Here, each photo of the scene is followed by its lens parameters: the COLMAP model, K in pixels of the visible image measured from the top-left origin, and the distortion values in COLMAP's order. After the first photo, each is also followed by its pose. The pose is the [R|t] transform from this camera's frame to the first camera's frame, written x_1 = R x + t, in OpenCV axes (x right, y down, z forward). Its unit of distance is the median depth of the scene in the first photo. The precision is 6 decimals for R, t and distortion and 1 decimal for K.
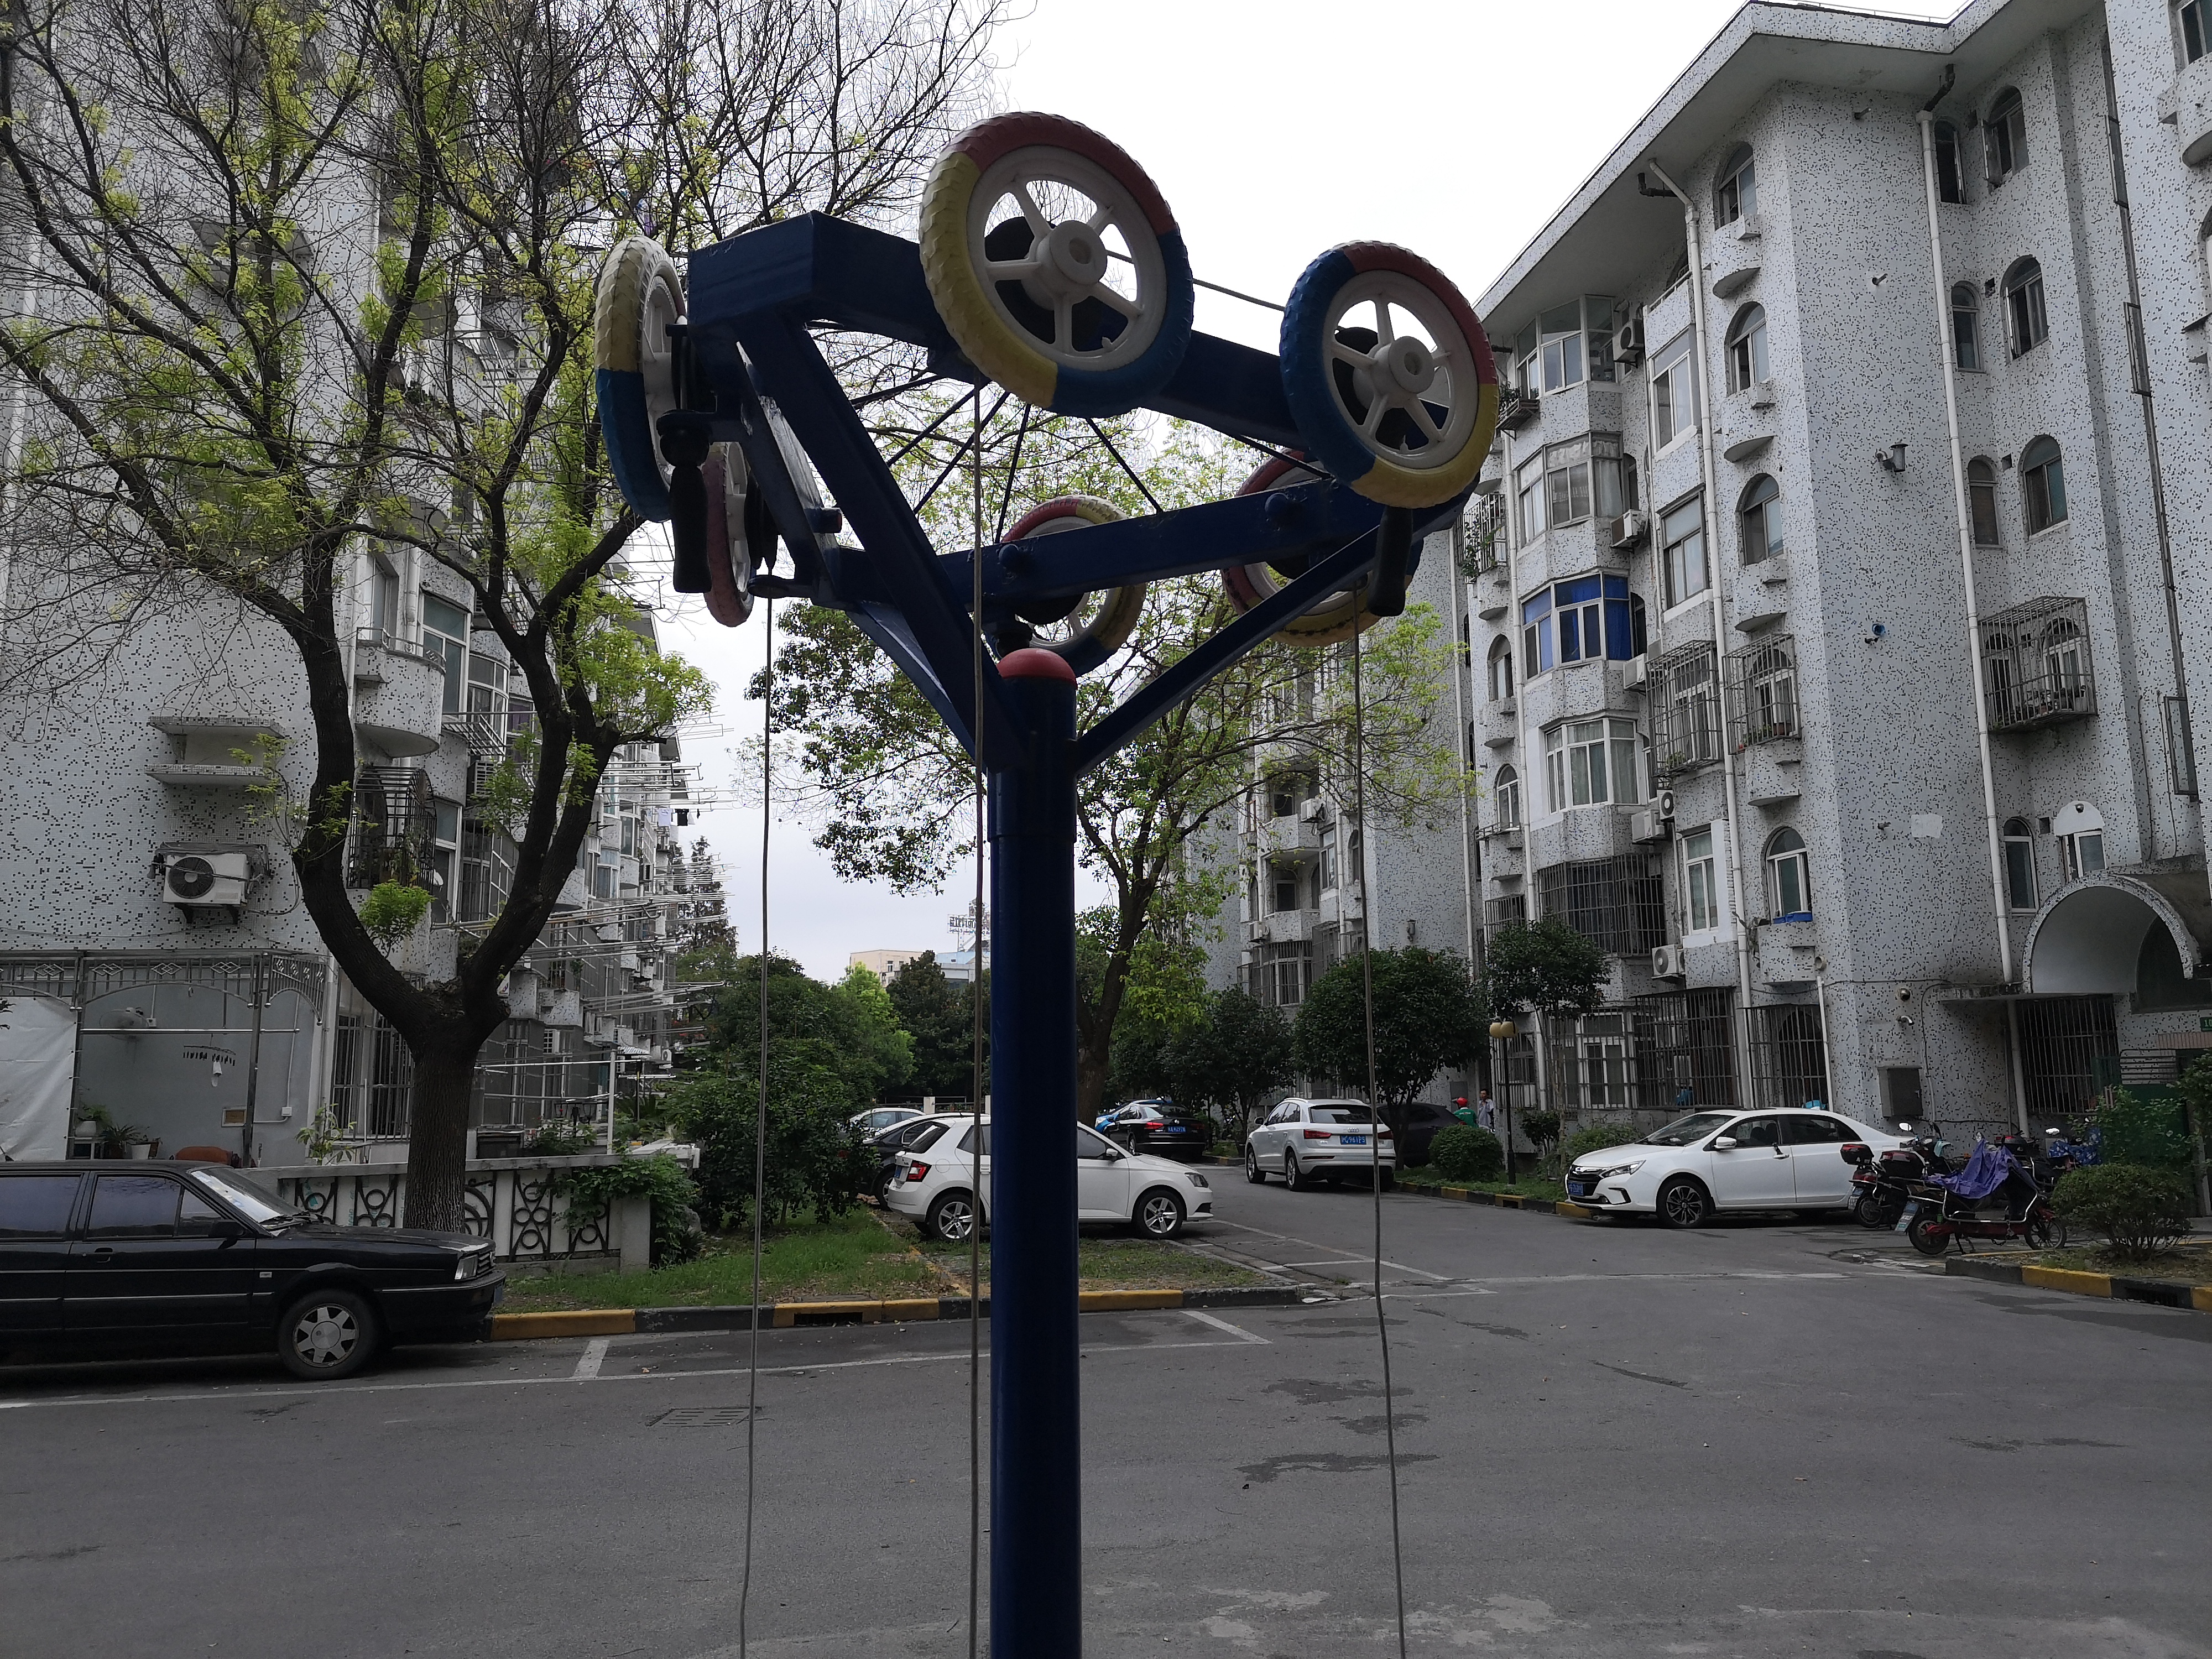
lens RADIAL K [[1671.7, 0, 1082.4], [0, 1671.7, 823.6], [0, 0, 1]] dist [0.073414, -0.067289]
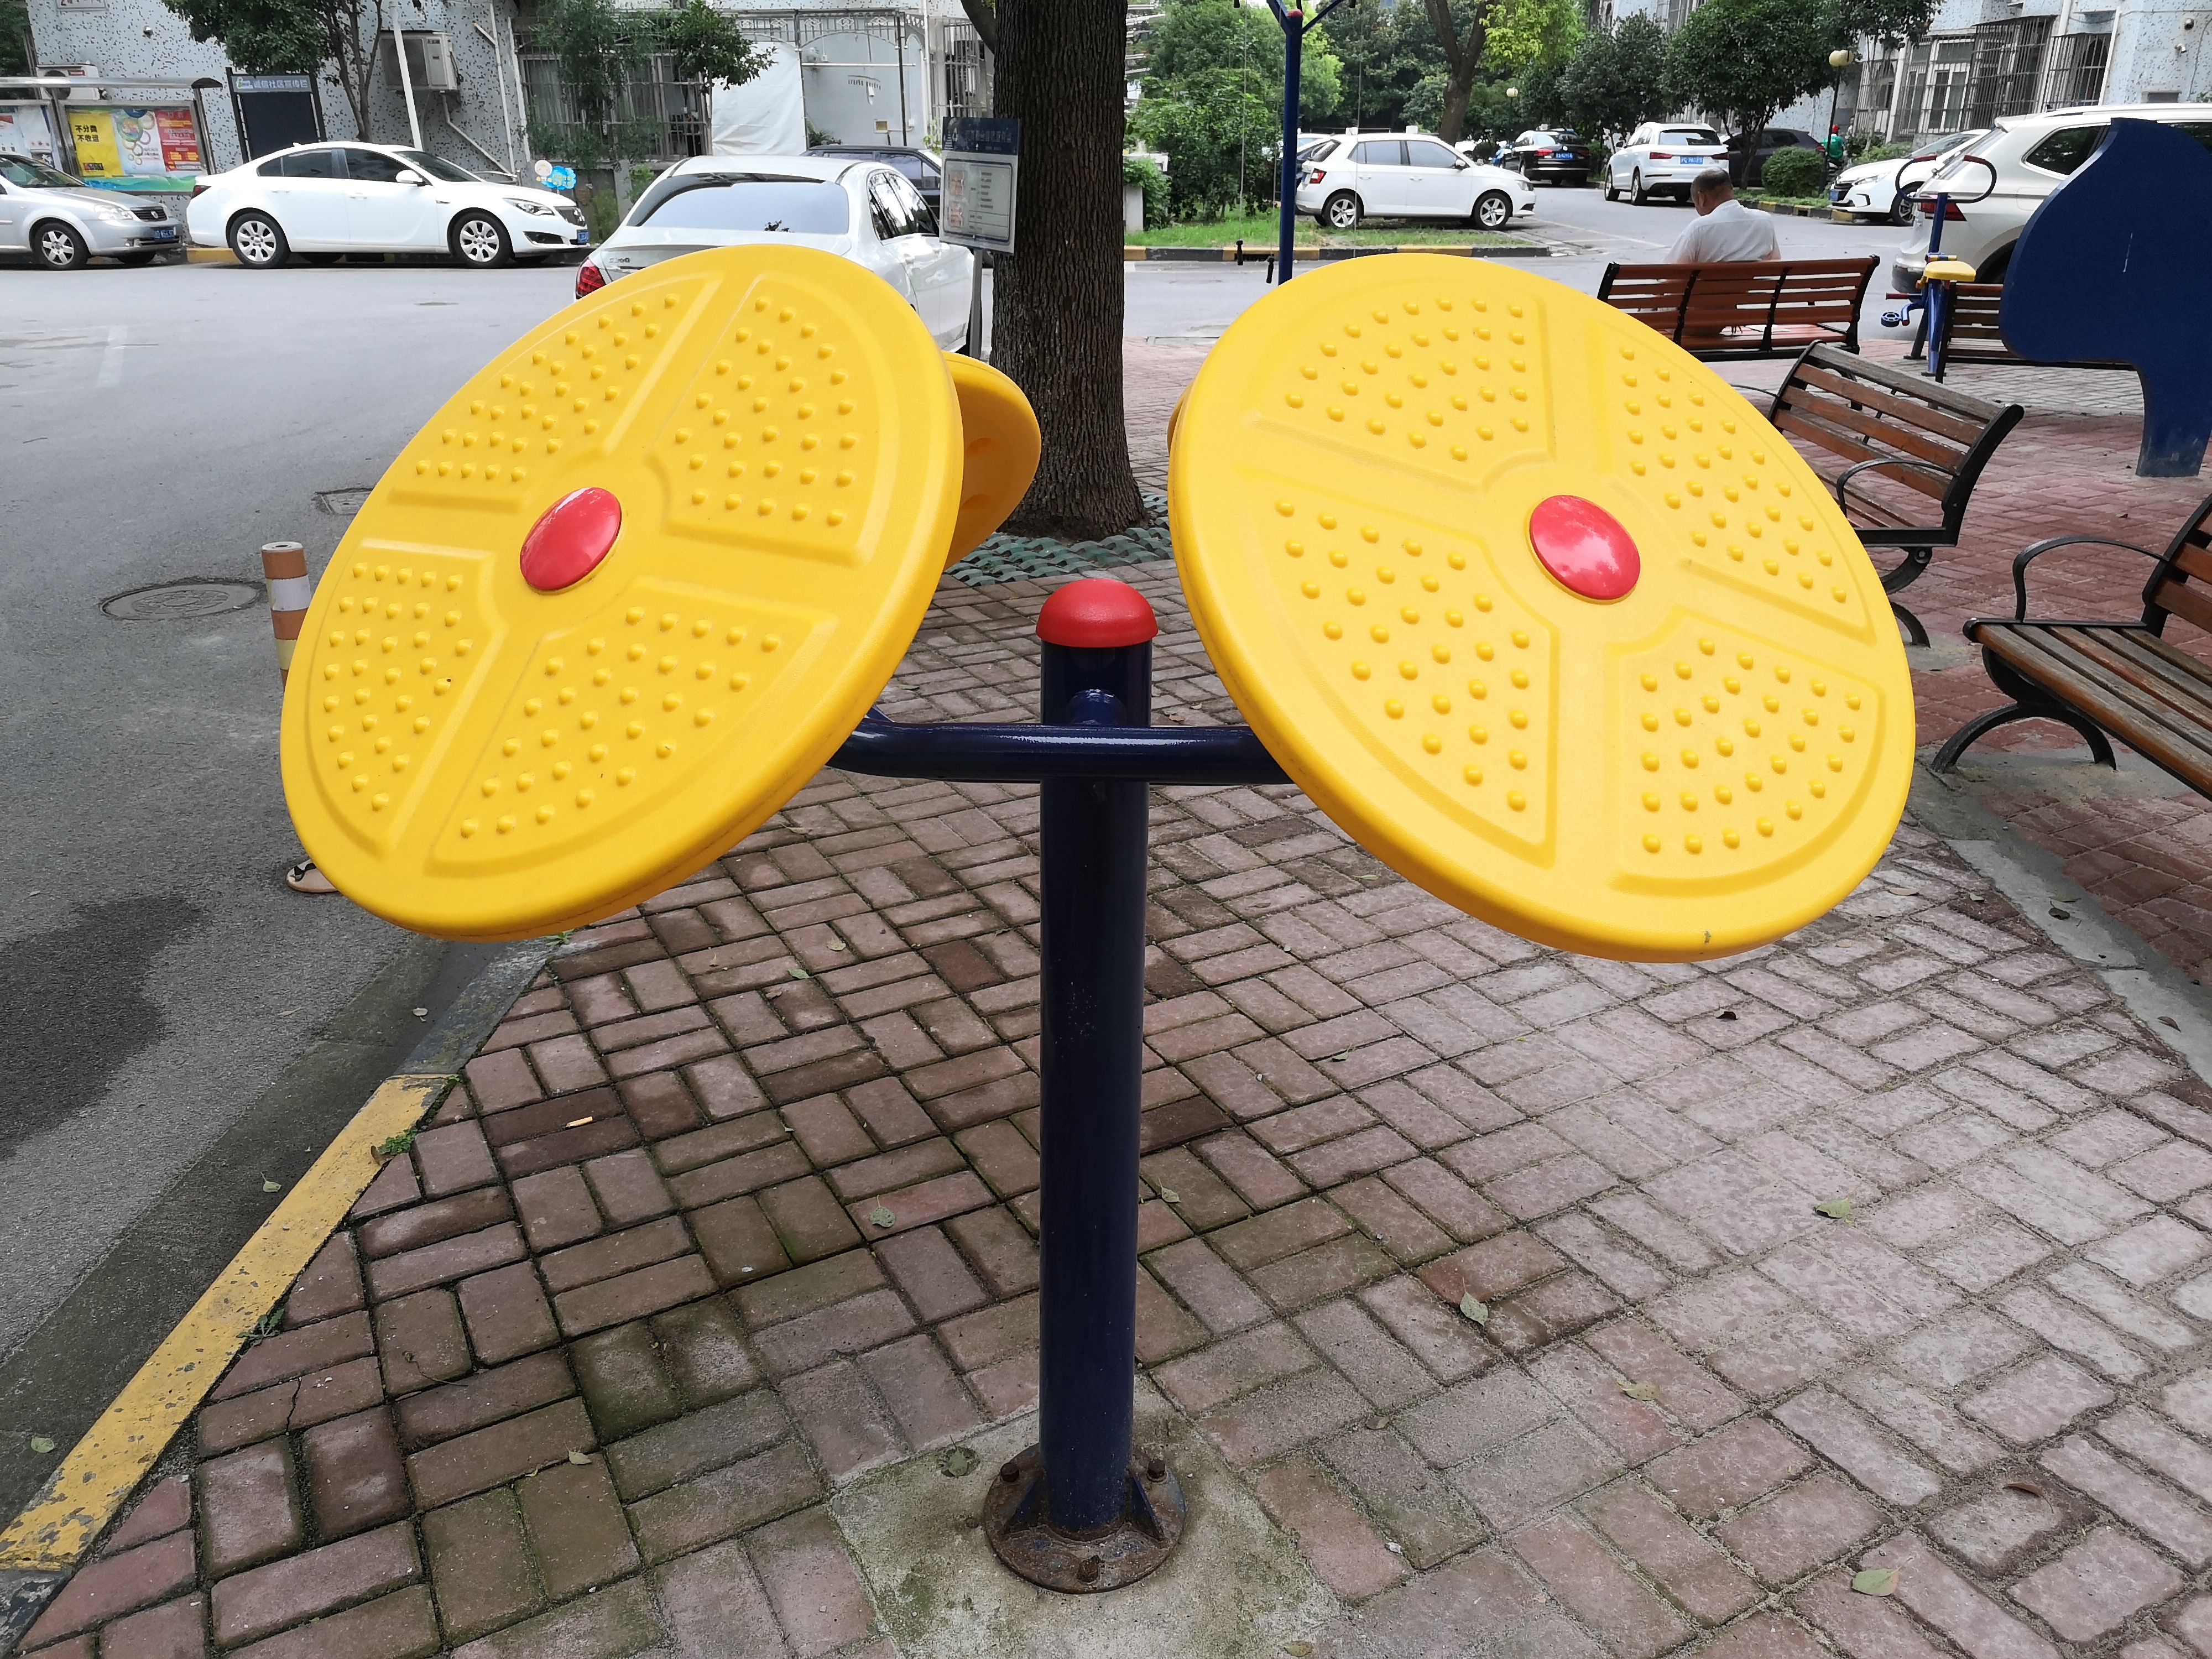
lens RADIAL K [[1671.7, 0, 1082.4], [0, 1671.7, 823.6], [0, 0, 1]] dist [0.073414, -0.067289]
pose [[0.970913, 0.098834, -0.218081, 0.059933], [0.029809, 0.853845, 0.519674, -0.058728], [0.237569, -0.511059, 0.826063, -0.407605]]
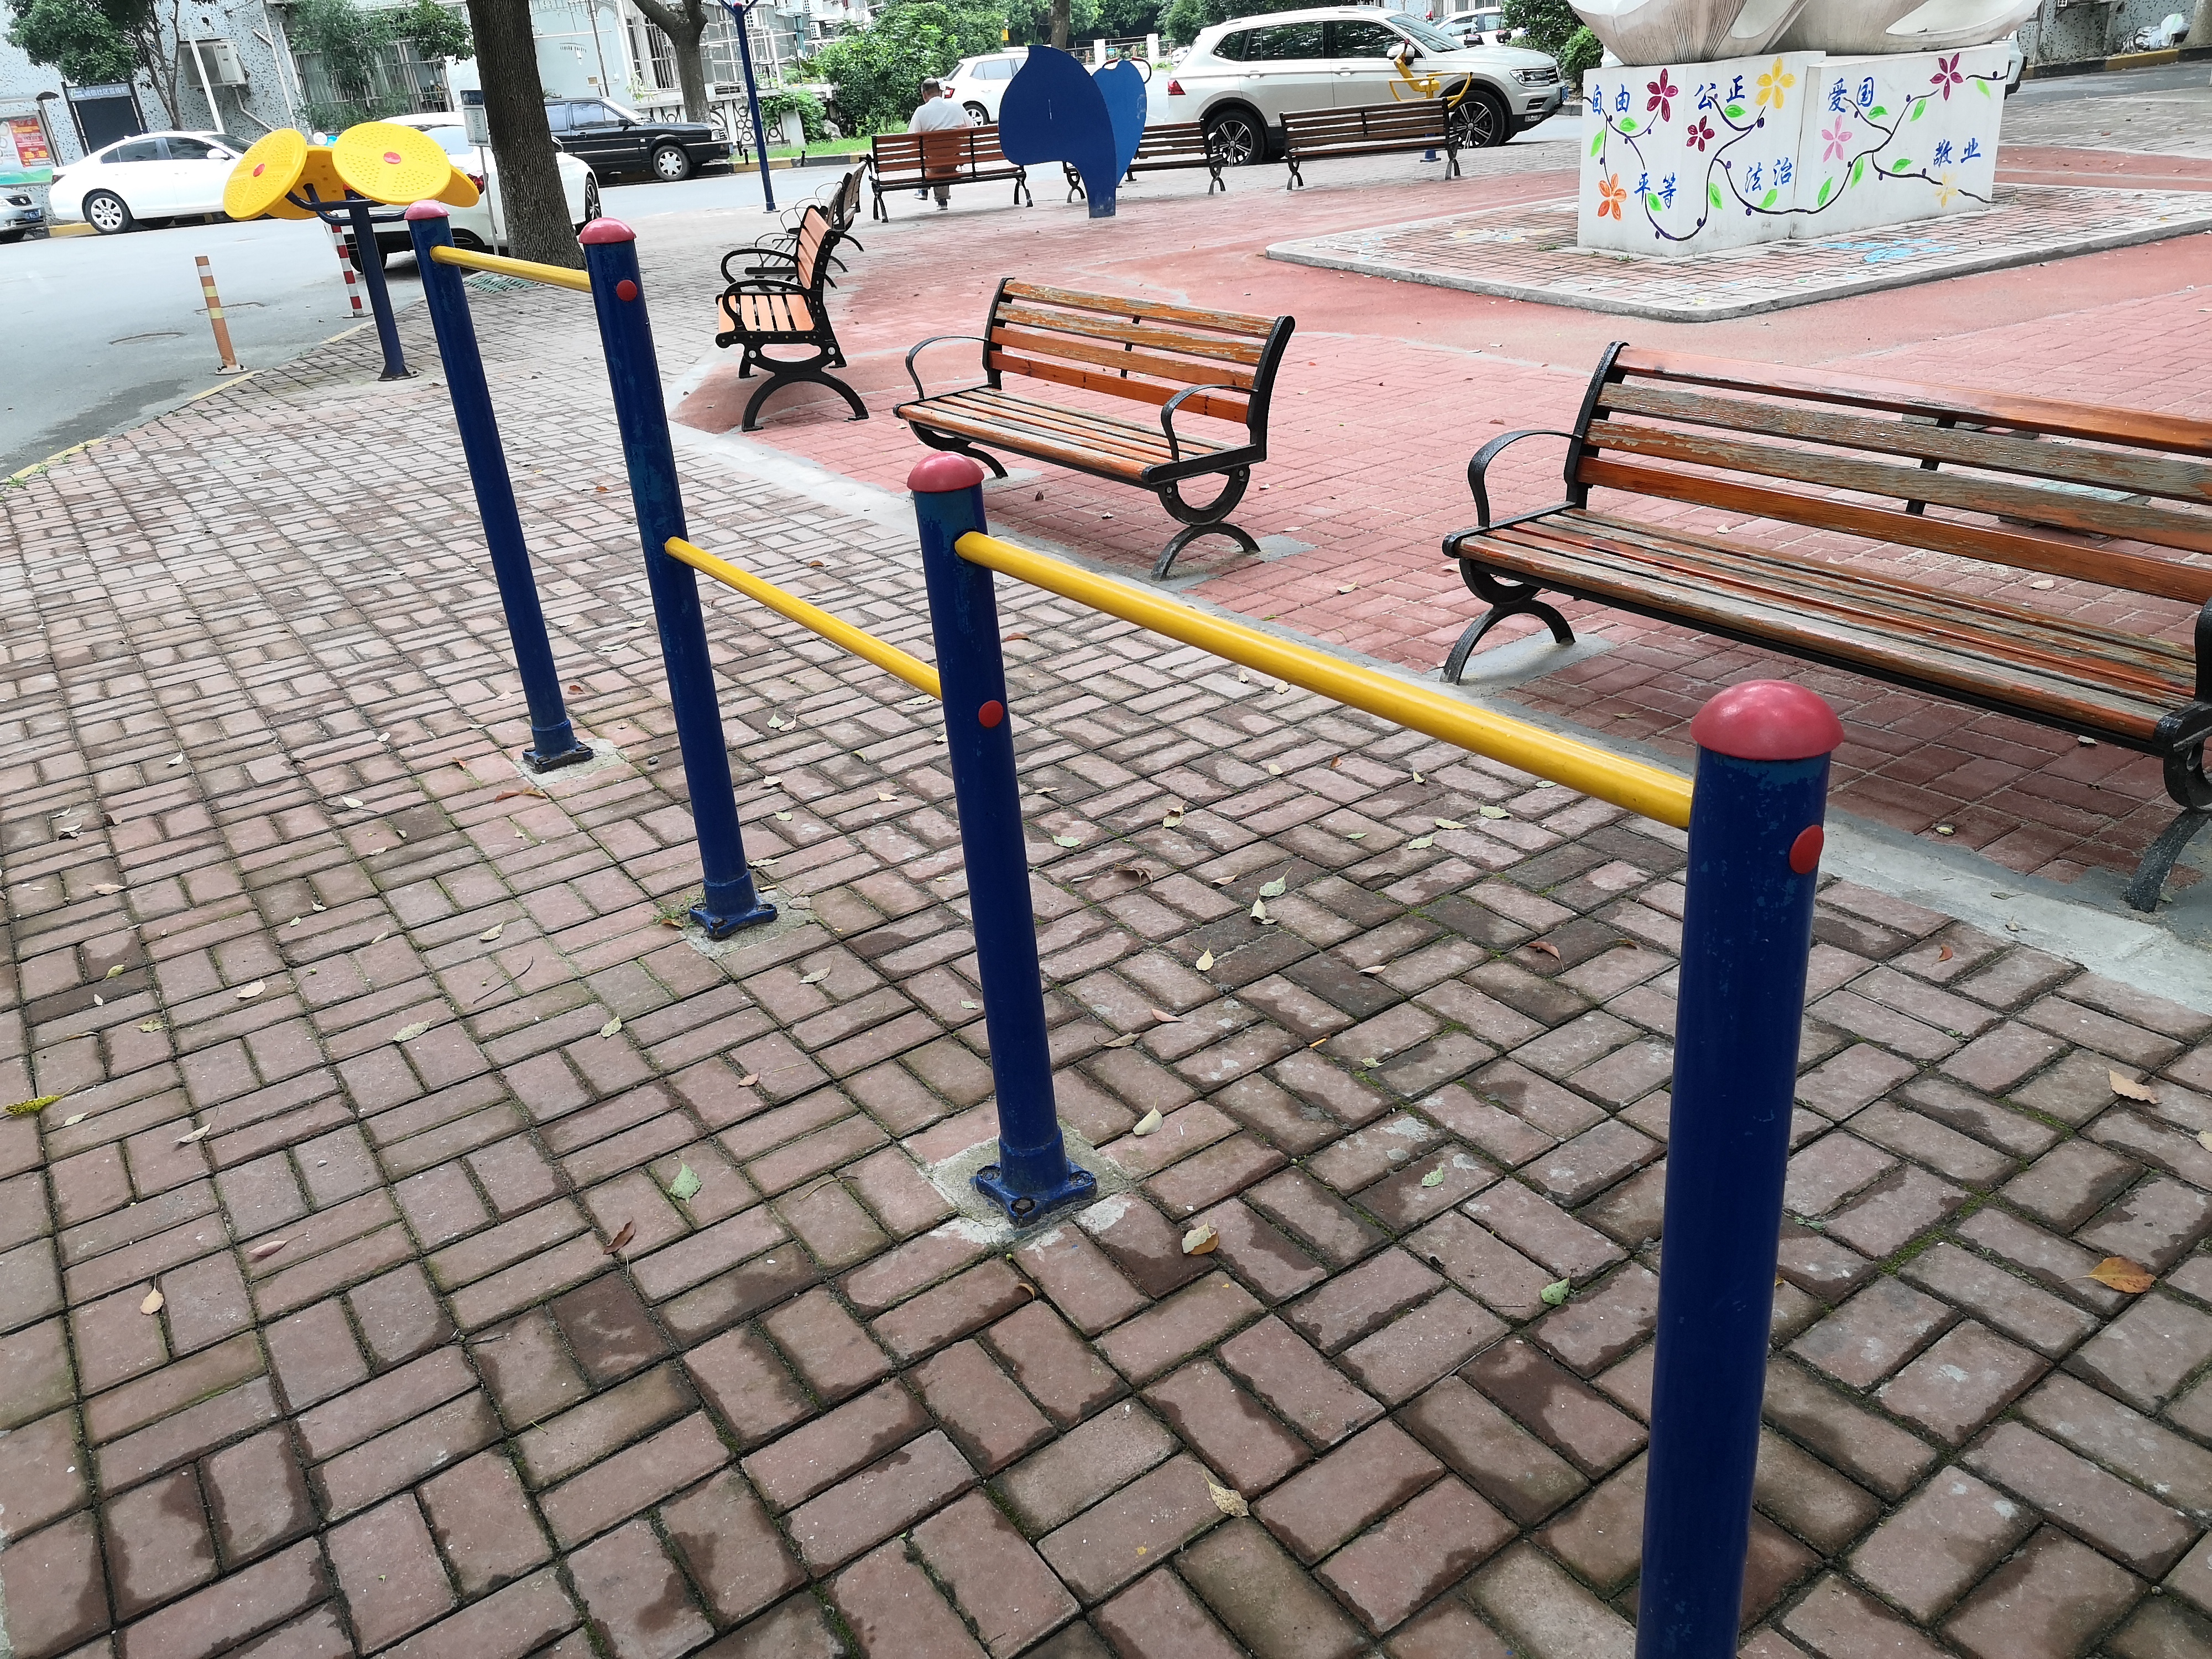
lens RADIAL K [[1657.4, 0, 1106.0], [0, 1657.4, 829.5], [0, 0, 1]] dist [0.010967, -0.001073]
pose [[0.989129, -0.003404, -0.147009, 0.265599], [0.086901, 0.820008, 0.565716, -0.111197], [0.118623, -0.572342, 0.811390, -0.711552]]
